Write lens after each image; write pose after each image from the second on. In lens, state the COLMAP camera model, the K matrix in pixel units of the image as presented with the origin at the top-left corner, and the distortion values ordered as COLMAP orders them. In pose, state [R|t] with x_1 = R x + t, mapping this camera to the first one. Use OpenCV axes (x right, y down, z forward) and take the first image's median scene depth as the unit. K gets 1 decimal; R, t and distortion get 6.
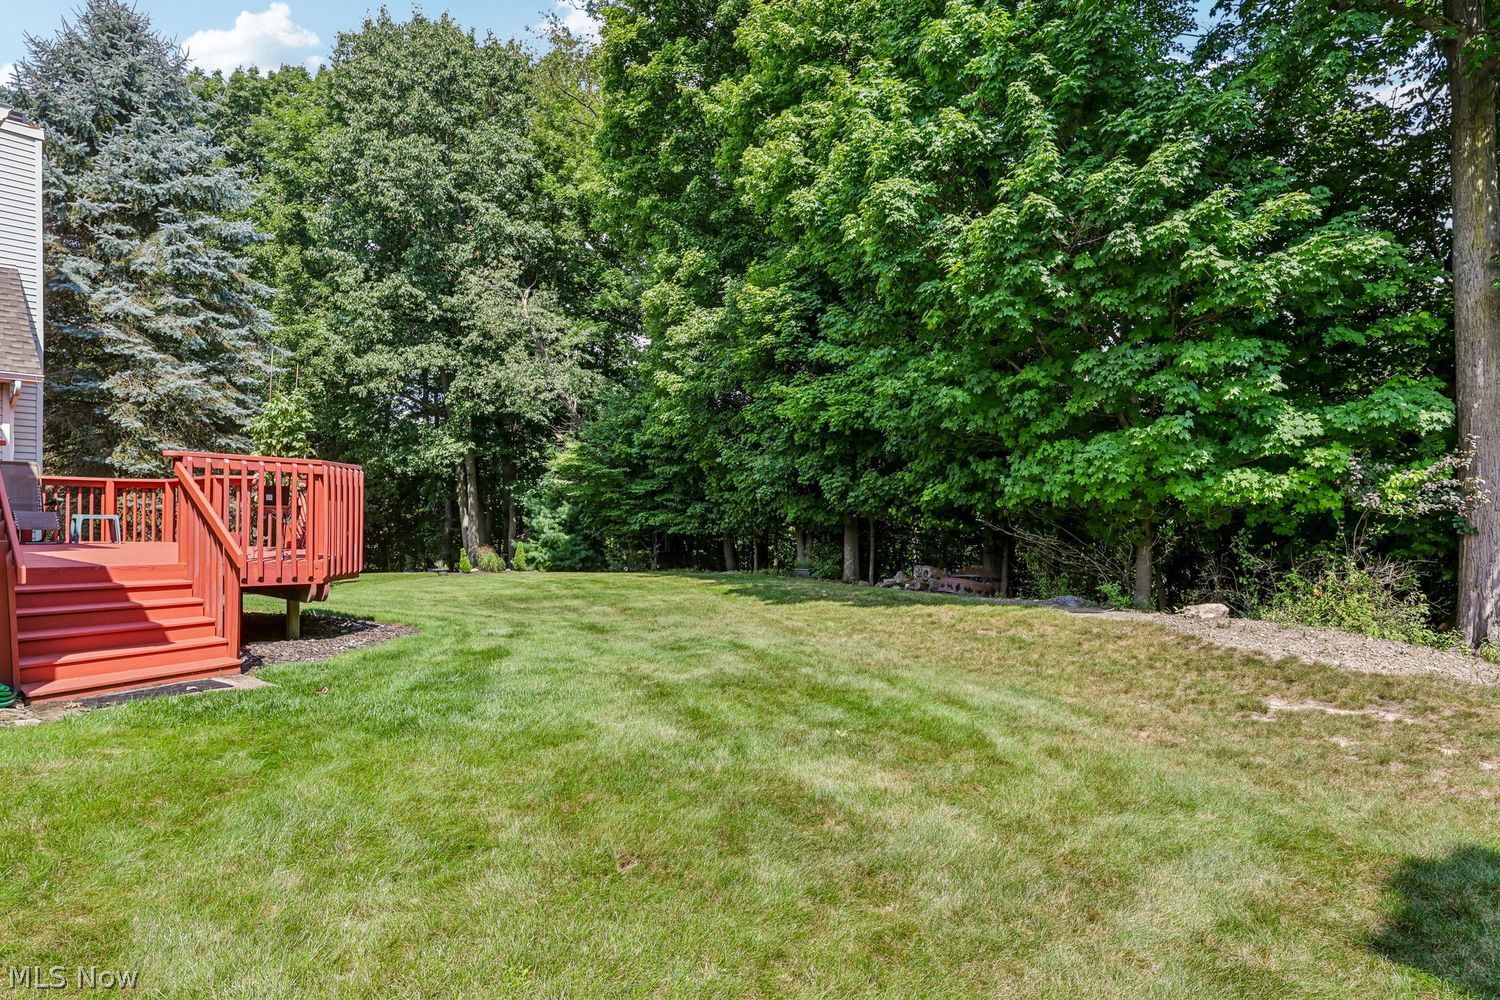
lens RADIAL K [[862.2, 0, 751.7], [0, 862.2, 522.1], [0, 0, 1]] dist [-0.003592, 0.017649]
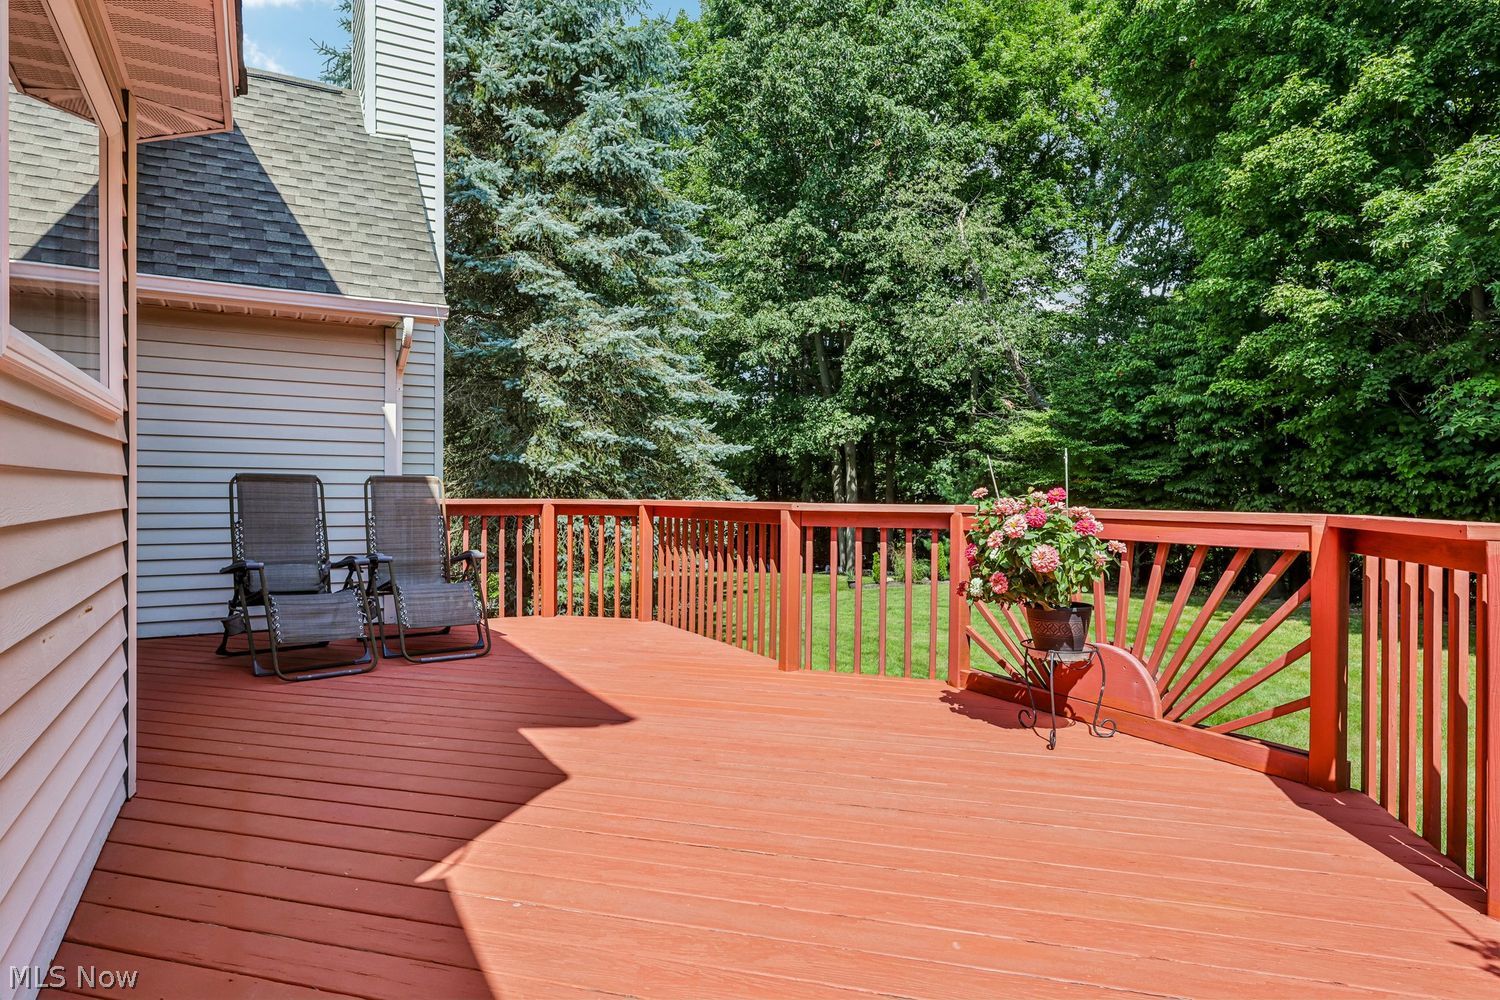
lens RADIAL K [[892.0, 0, 750.0], [0, 892.0, 500.0], [0, 0, 1]] dist [0.019350, 0.001482]
pose [[0.940692, -0.002863, -0.339250, -0.330730], [0.004148, 0.999987, 0.003064, -0.038813], [0.339237, -0.004289, 0.940691, 0.396302]]
